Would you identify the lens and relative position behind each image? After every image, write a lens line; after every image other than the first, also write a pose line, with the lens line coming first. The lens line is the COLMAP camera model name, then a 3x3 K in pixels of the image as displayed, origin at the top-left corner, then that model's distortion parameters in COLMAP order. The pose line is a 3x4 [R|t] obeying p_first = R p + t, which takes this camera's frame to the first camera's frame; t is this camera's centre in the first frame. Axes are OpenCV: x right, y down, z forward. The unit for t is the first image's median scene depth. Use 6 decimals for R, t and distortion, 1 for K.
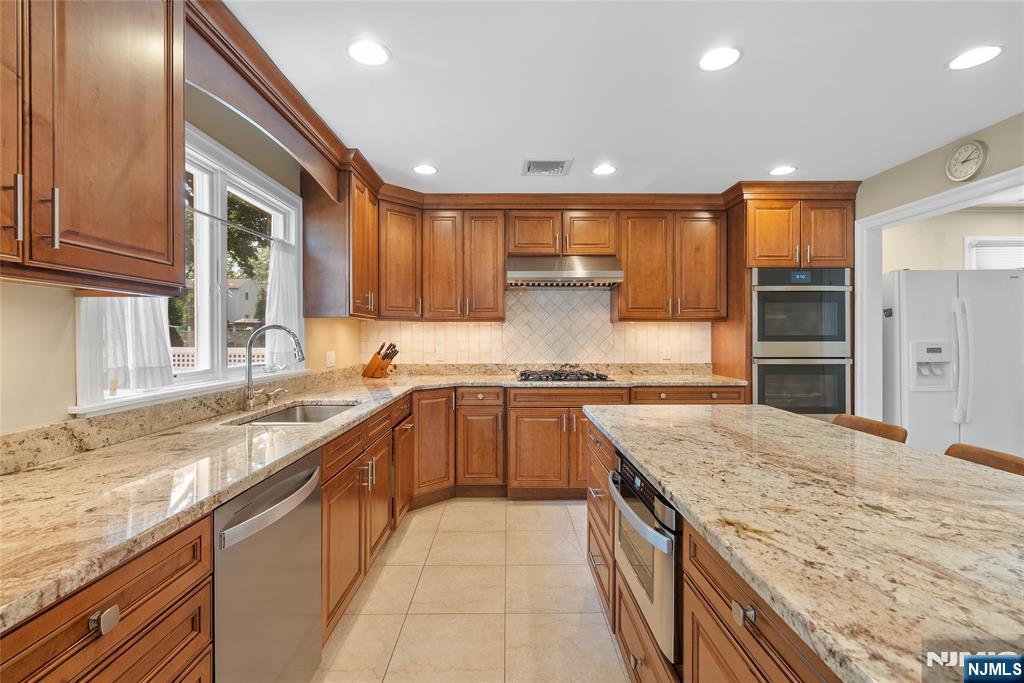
lens RADIAL K [[469.2, 0, 515.8], [0, 469.2, 338.5], [0, 0, 1]] dist [-0.002032, -0.000294]
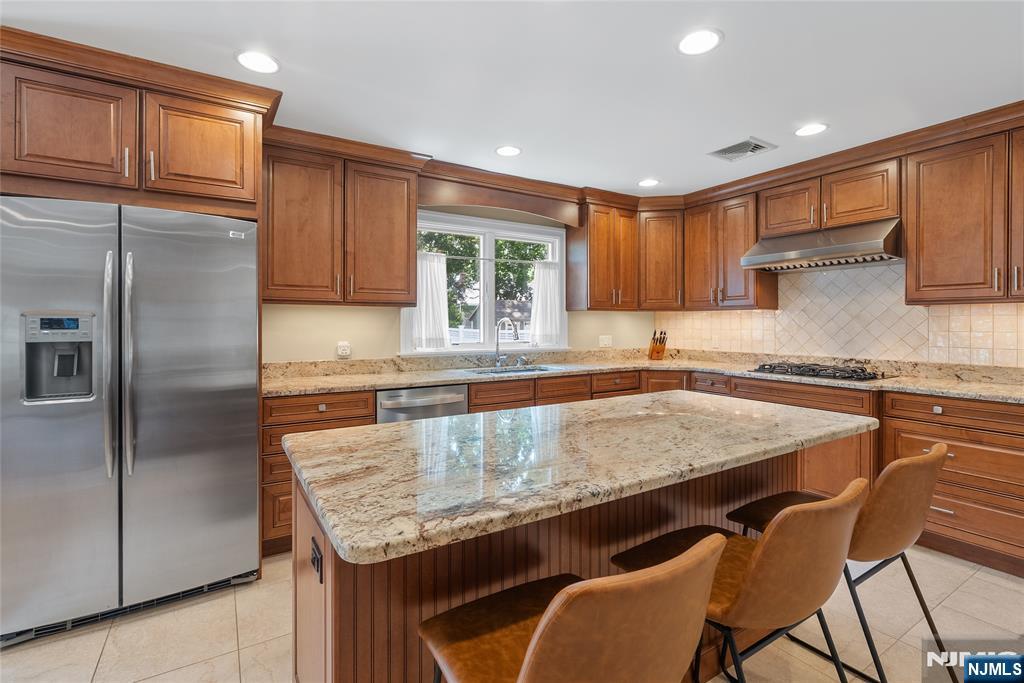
lens RADIAL K [[476.0, 0, 514.5], [0, 476.0, 326.1], [0, 0, 1]] dist [-0.000952, 0.000373]
pose [[0.520653, 0.005753, -0.853749, 0.586988], [-0.005135, 0.999980, 0.003607, -0.002757], [0.853753, 0.002506, 0.520672, 0.081816]]
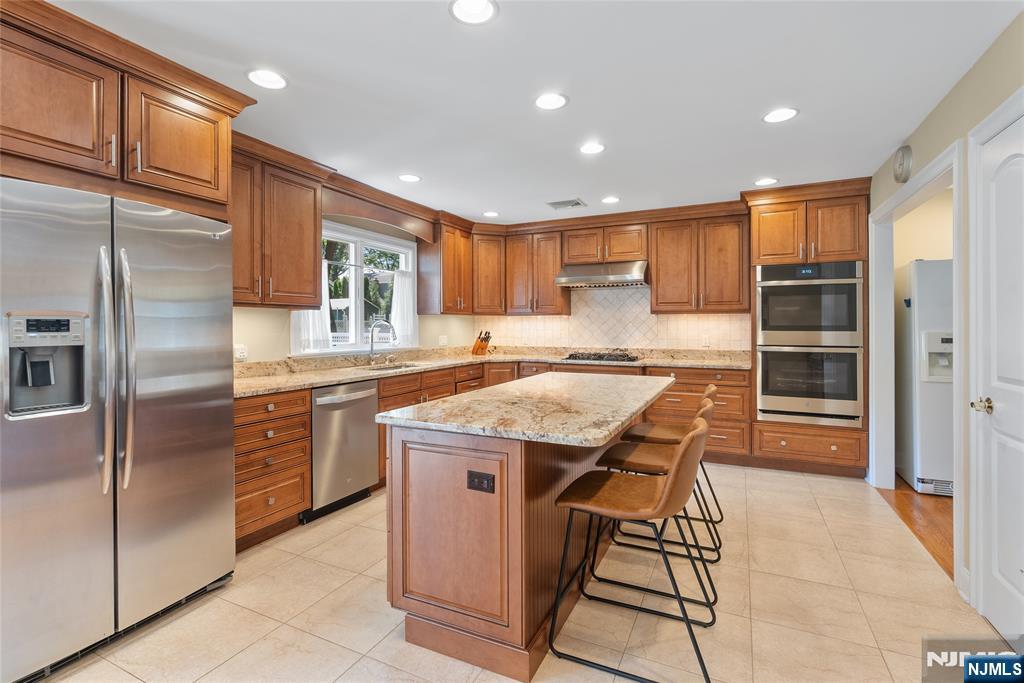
lens RADIAL K [[476.0, 0, 514.5], [0, 476.0, 326.1], [0, 0, 1]] dist [-0.000952, 0.000373]
pose [[0.896728, 0.000908, -0.442580, 0.487474], [-0.002605, 0.999991, -0.003225, -0.000075], [0.442574, 0.004045, 0.896723, -0.289057]]
